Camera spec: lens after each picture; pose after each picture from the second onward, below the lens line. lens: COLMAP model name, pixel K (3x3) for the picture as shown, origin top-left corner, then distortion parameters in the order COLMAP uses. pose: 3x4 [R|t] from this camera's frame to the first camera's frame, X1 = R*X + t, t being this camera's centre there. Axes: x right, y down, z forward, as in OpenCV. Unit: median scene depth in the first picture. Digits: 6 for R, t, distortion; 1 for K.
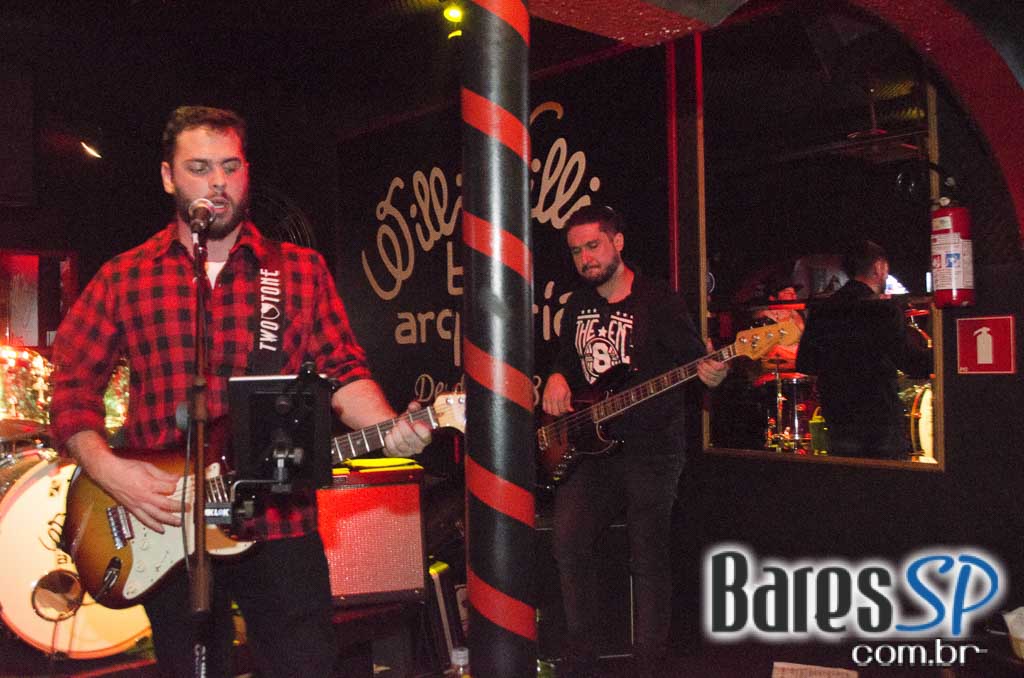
lens RADIAL K [[1018.4, 0, 518.7], [0, 1018.4, 337.8], [0, 0, 1]] dist [-0.033383, 0.000000]
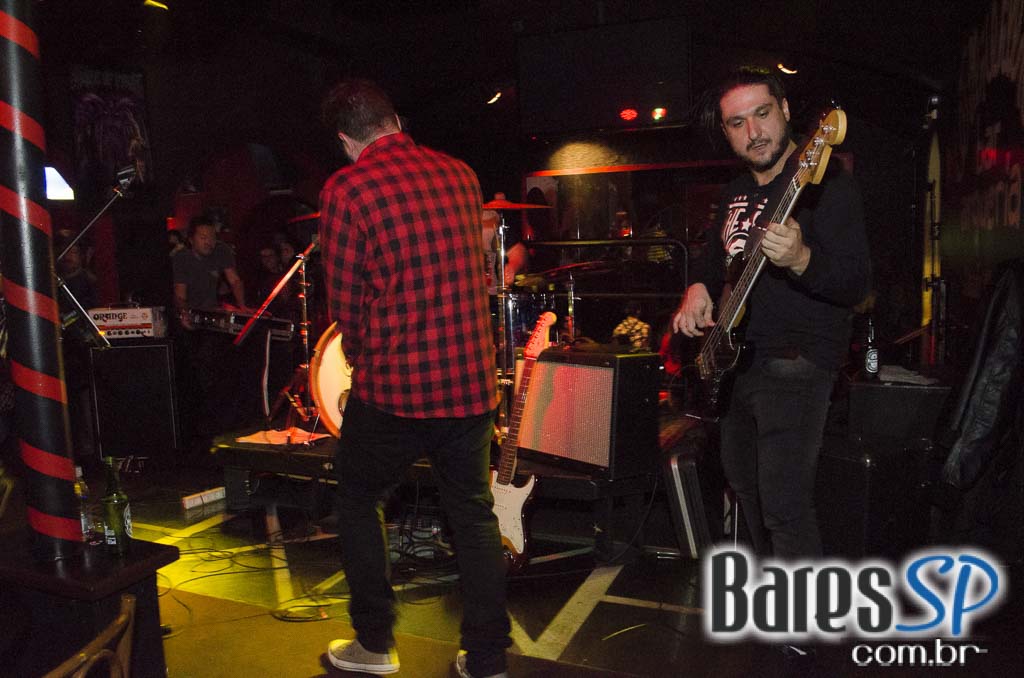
lens RADIAL K [[793.7, 0, 508.2], [0, 793.7, 339.5], [0, 0, 1]] dist [-0.079619, 0.017572]
pose [[0.434375, 0.109039, -0.894108, 0.407865], [0.029130, 0.990426, 0.134937, -0.002940], [0.900261, -0.084658, 0.427040, 0.386955]]
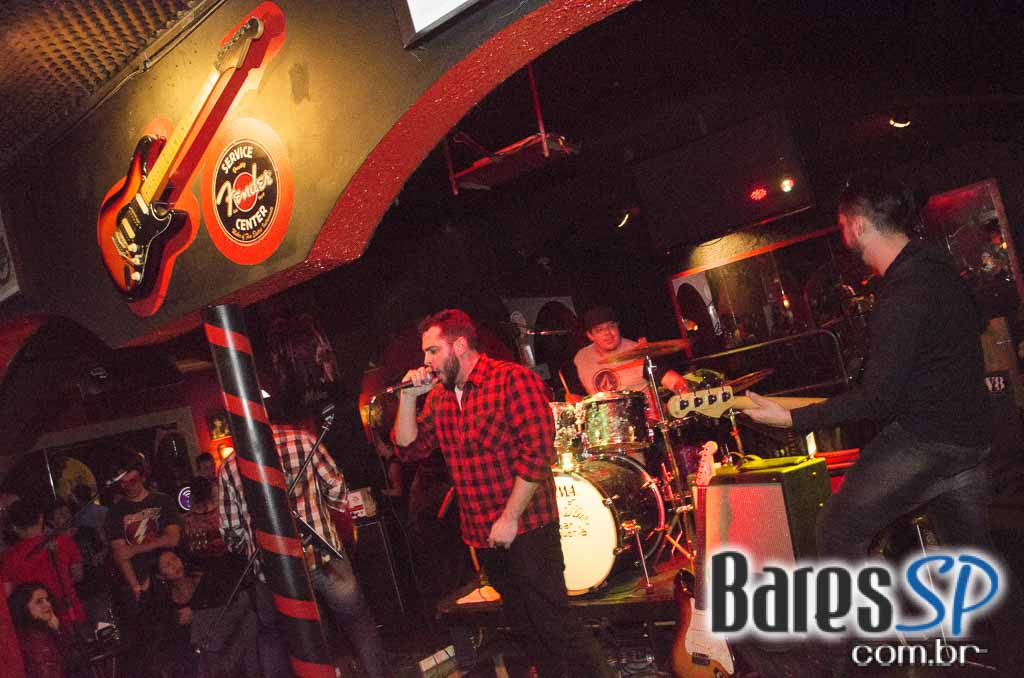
lens RADIAL K [[793.7, 0, 523.9], [0, 793.7, 342.1], [0, 0, 1]] dist [-0.079619, 0.017572]
pose [[0.247607, -0.079405, -0.965601, 0.471778], [0.253670, 0.967182, -0.014486, -0.048199], [0.935063, -0.241357, 0.259624, 0.384004]]
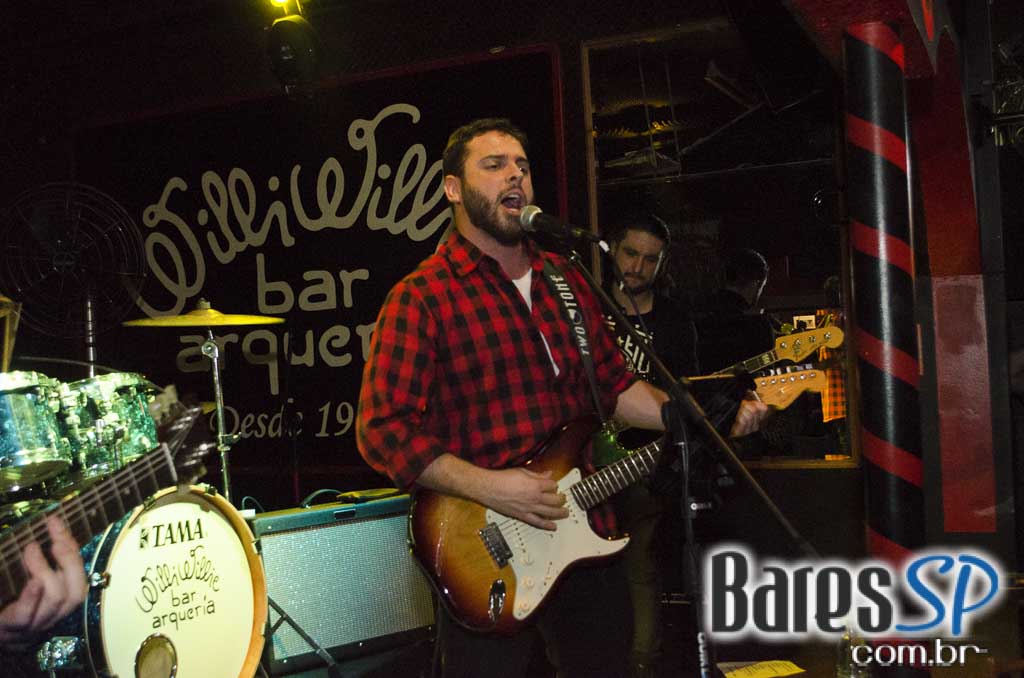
lens RADIAL K [[1169.8, 0, 508.3], [0, 1169.8, 345.4], [0, 0, 1]] dist [-0.038936, 0.000000]
pose [[0.911581, -0.016746, 0.410780, -0.320091], [0.025532, 0.999547, -0.015911, 0.006987], [-0.410327, 0.024992, 0.911596, -0.003345]]
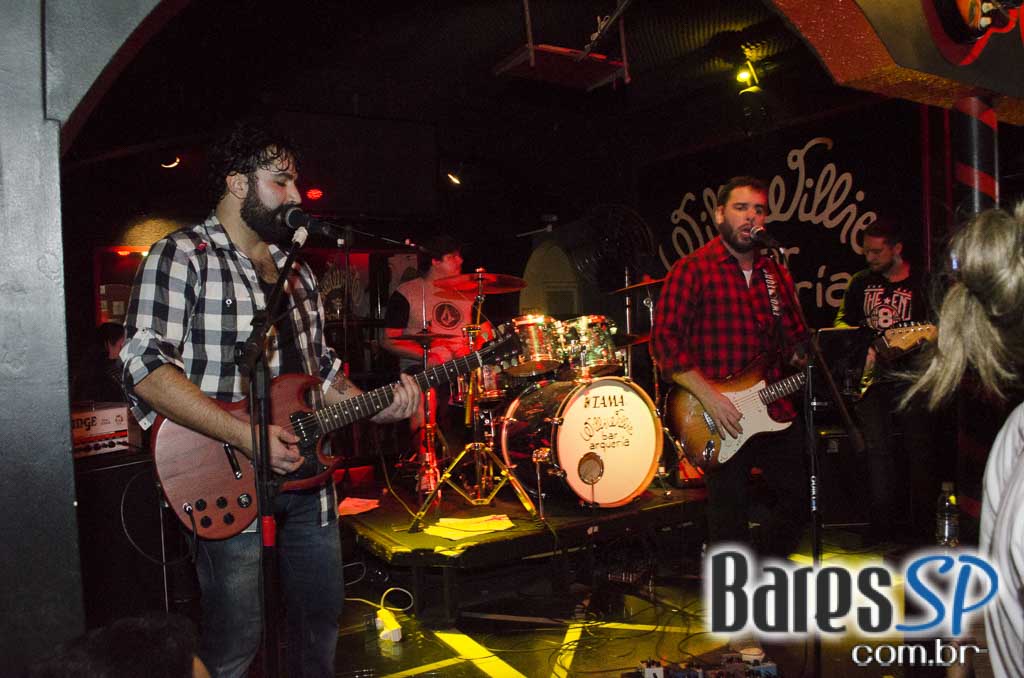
lens RADIAL K [[793.7, 0, 502.3], [0, 793.7, 332.0], [0, 0, 1]] dist [-0.079619, 0.017572]
pose [[0.980403, -0.005442, -0.196927, -0.189261], [0.012022, 0.999408, 0.032233, -0.003806], [0.196635, -0.033969, 0.979888, -0.150457]]
